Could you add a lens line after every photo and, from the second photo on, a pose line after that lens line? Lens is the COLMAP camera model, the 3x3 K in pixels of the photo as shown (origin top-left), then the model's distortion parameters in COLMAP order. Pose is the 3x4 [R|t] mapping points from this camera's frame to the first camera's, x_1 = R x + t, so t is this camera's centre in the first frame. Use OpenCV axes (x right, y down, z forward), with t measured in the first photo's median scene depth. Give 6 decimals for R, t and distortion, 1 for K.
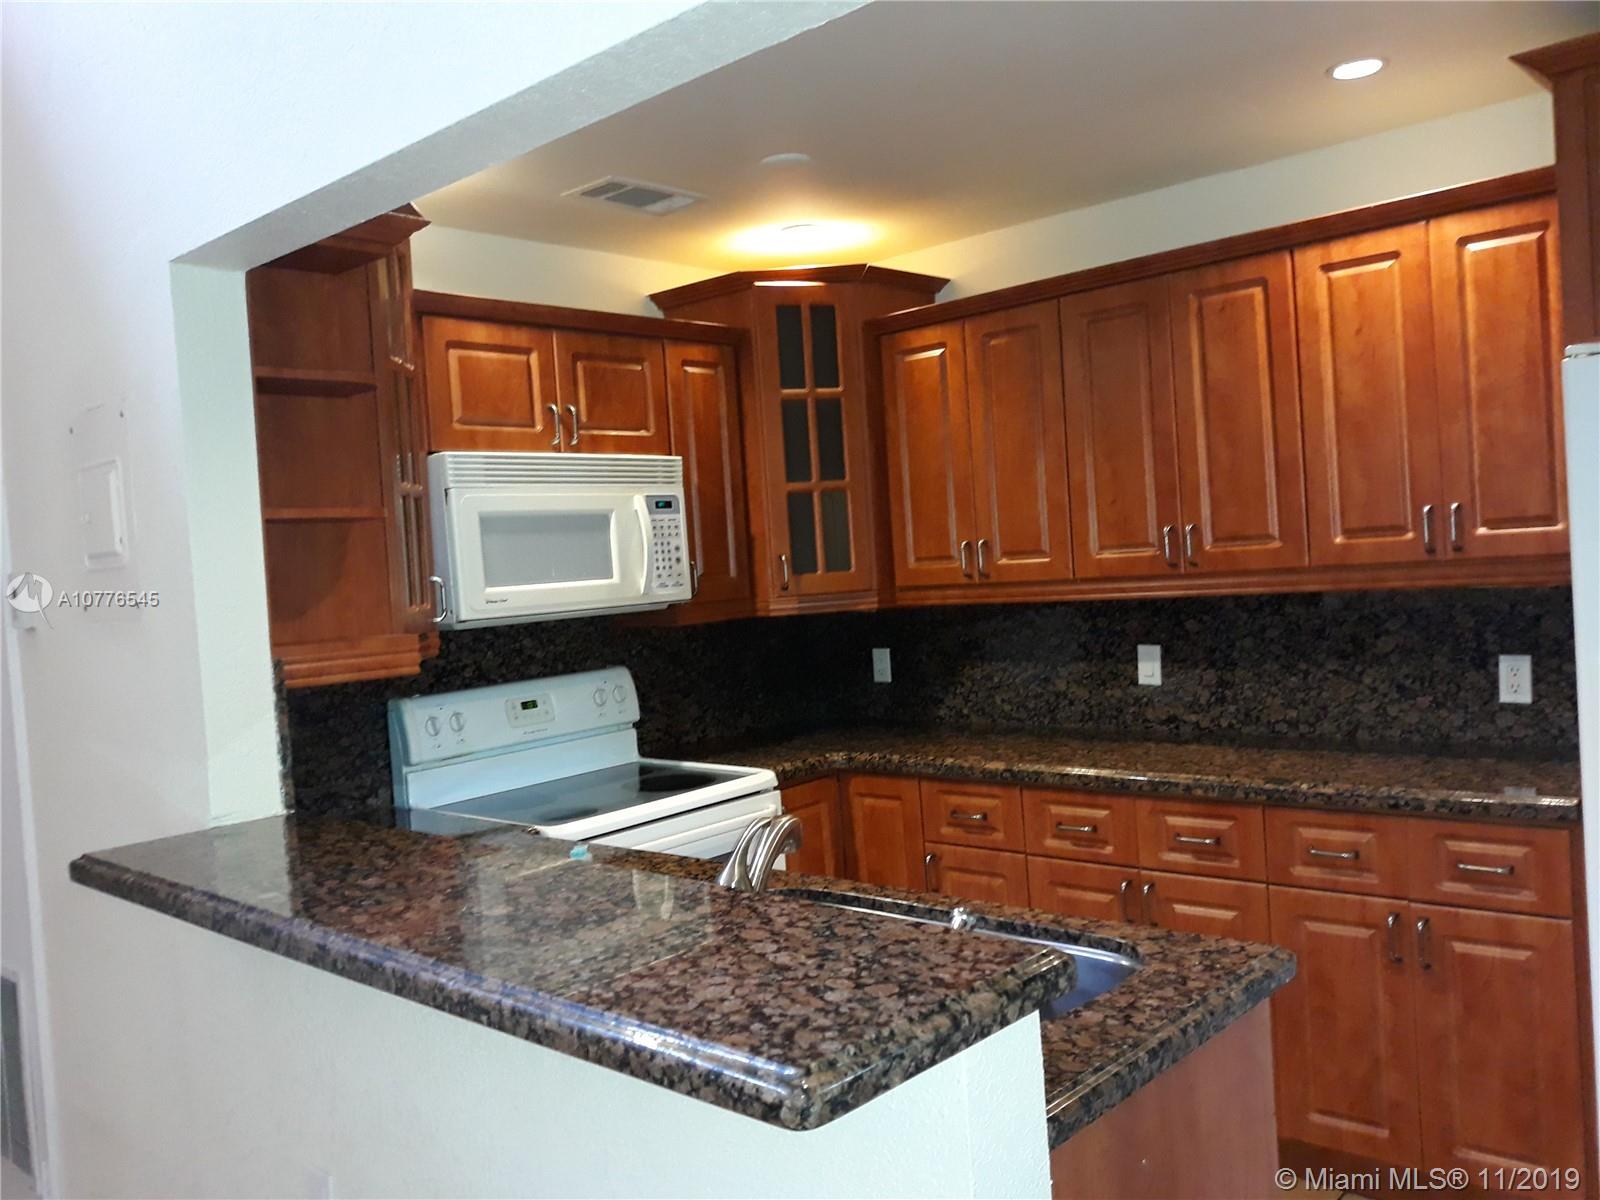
lens RADIAL K [[1316.1, 0, 791.6], [0, 1316.1, 601.5], [0, 0, 1]] dist [0.010300, -0.057156]
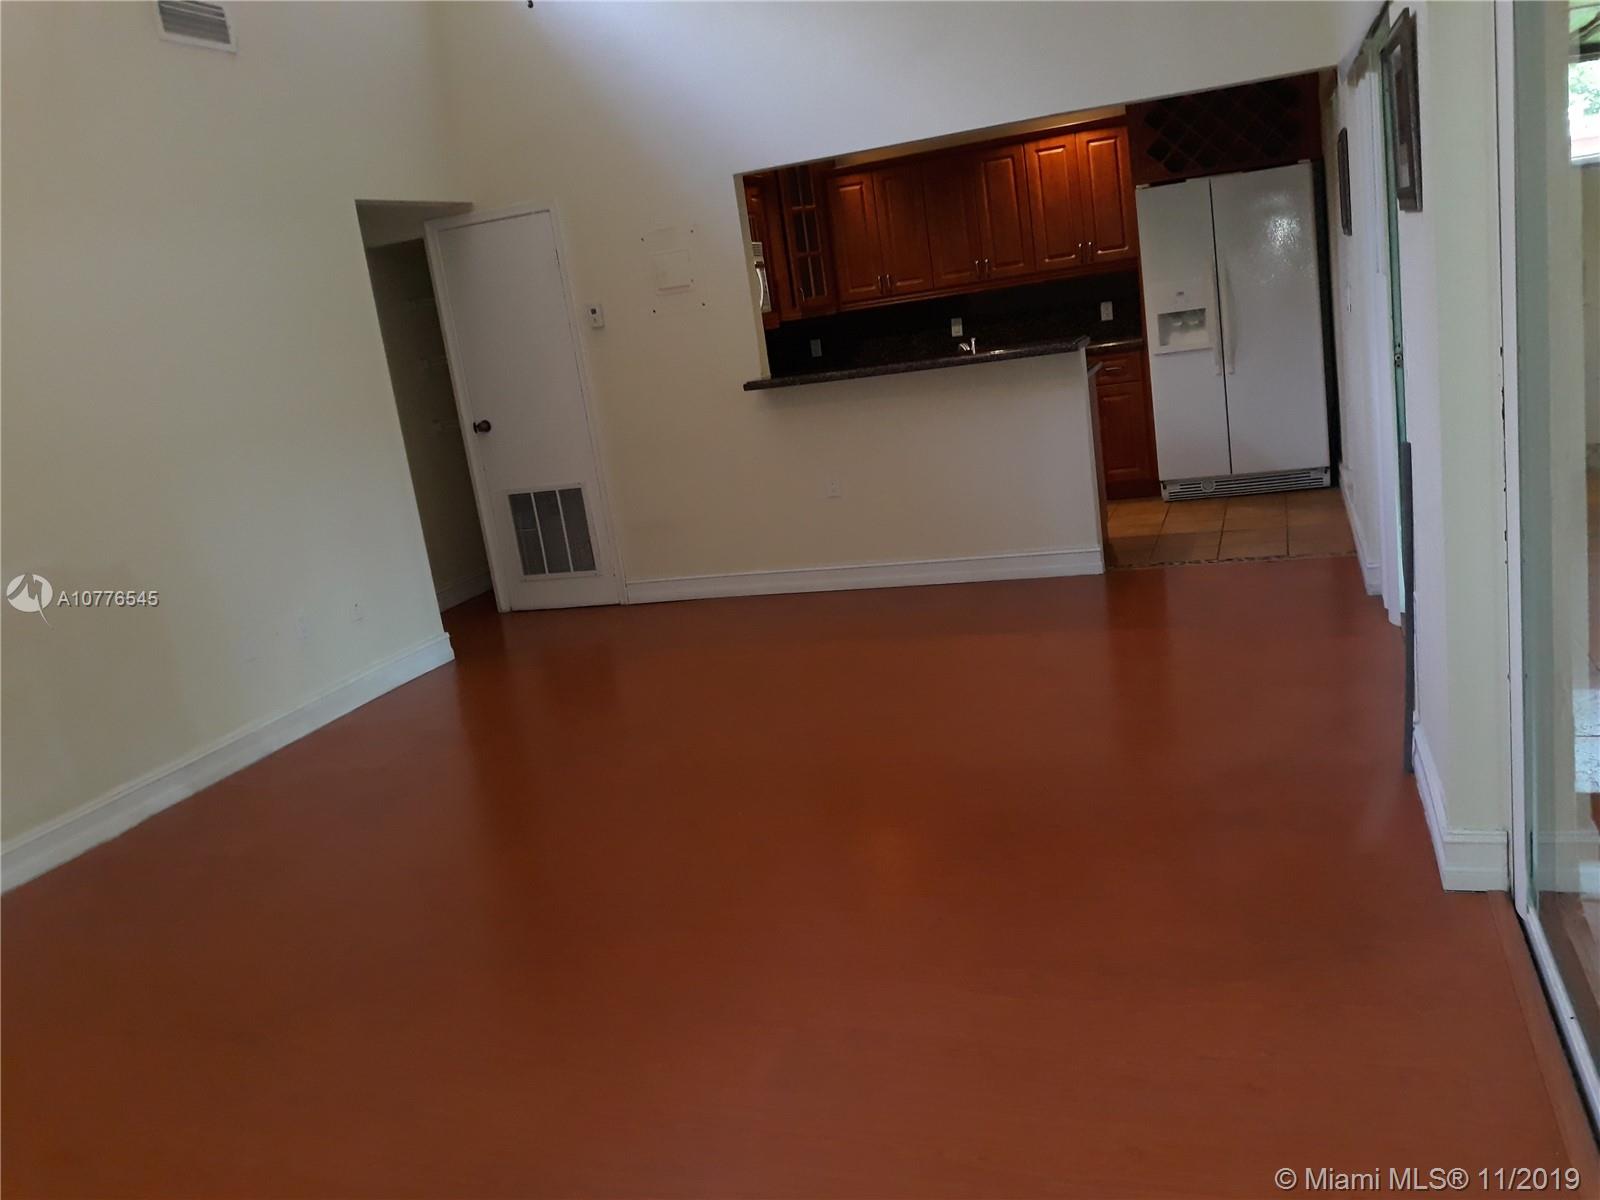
lens RADIAL K [[1316.1, 0, 791.6], [0, 1316.1, 601.5], [0, 0, 1]] dist [0.010300, -0.057156]
pose [[0.914452, -0.155049, 0.373814, -1.026119], [0.098079, 0.981067, 0.166994, 0.119336], [-0.392629, -0.116045, 0.912347, -1.139227]]
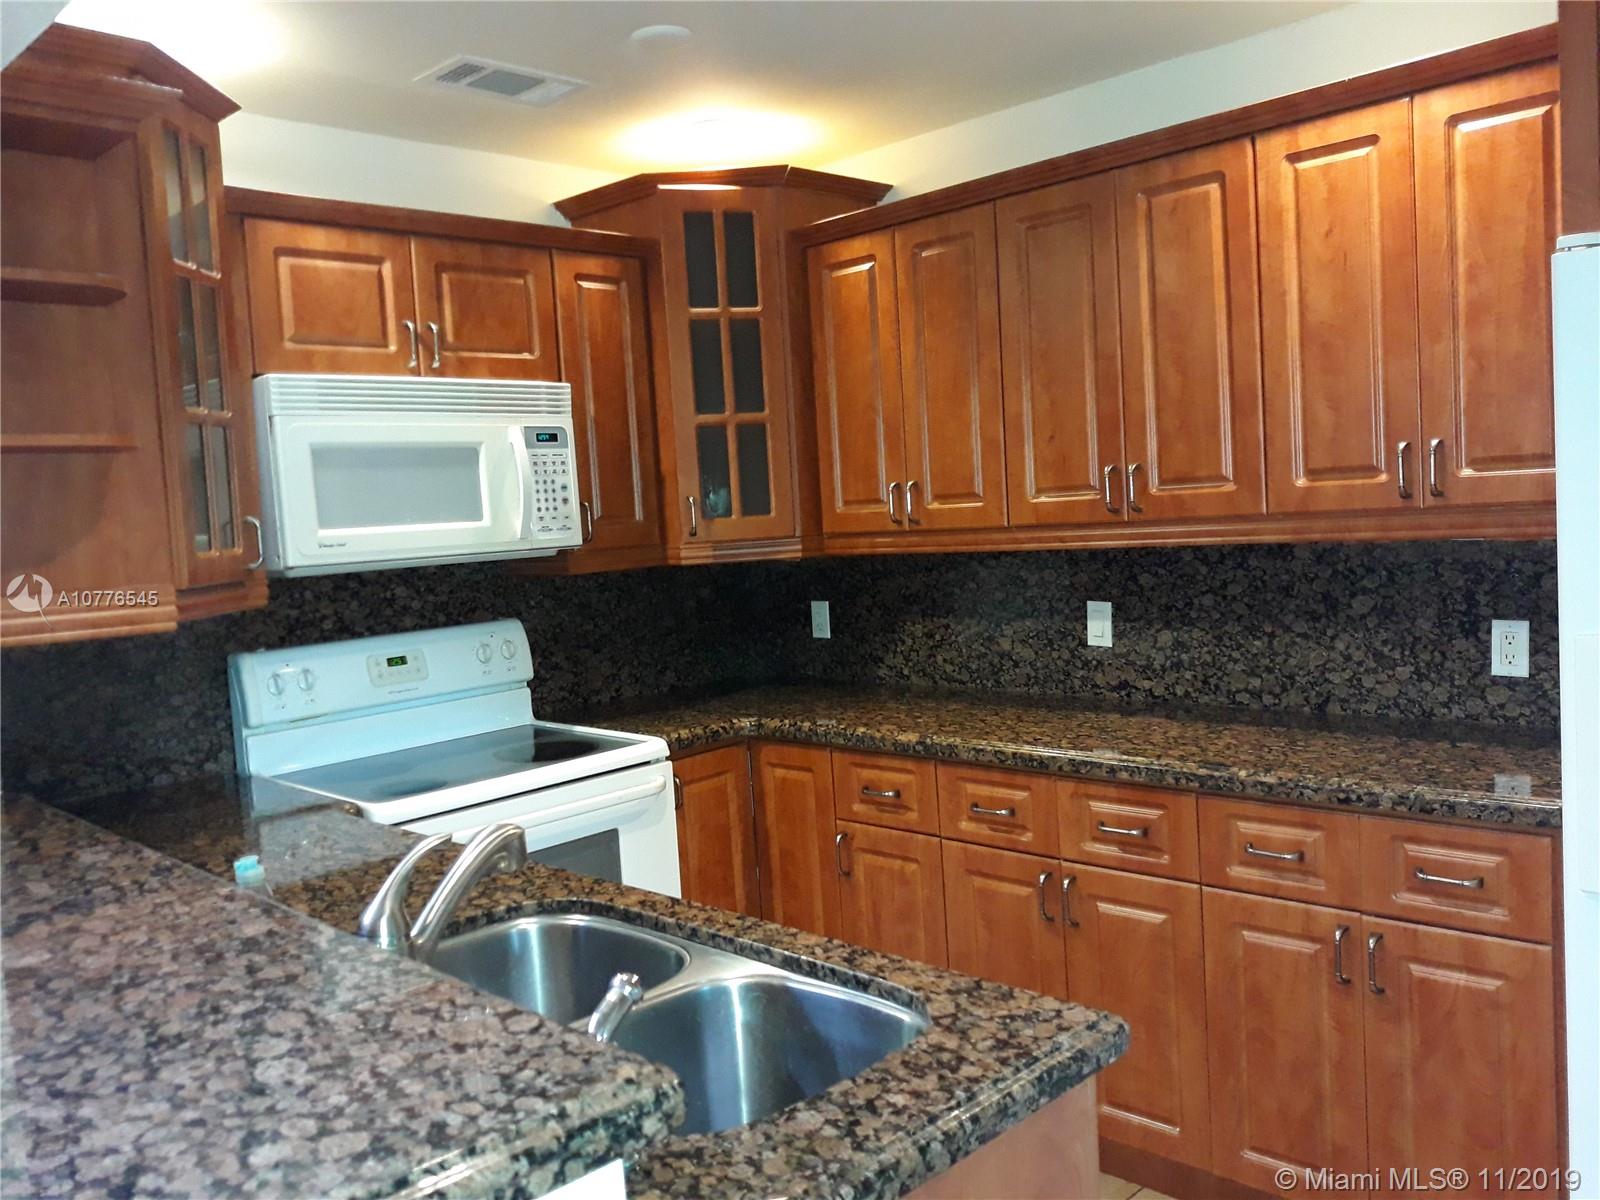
lens RADIAL K [[1306.6, 0, 800.0], [0, 1306.6, 600.0], [0, 0, 1]] dist [0.019088, -0.052772]
pose [[0.999251, 0.010877, -0.037136, 0.116254], [-0.009305, 0.999063, 0.042256, -0.003468], [0.037561, -0.041879, 0.998416, 0.131301]]
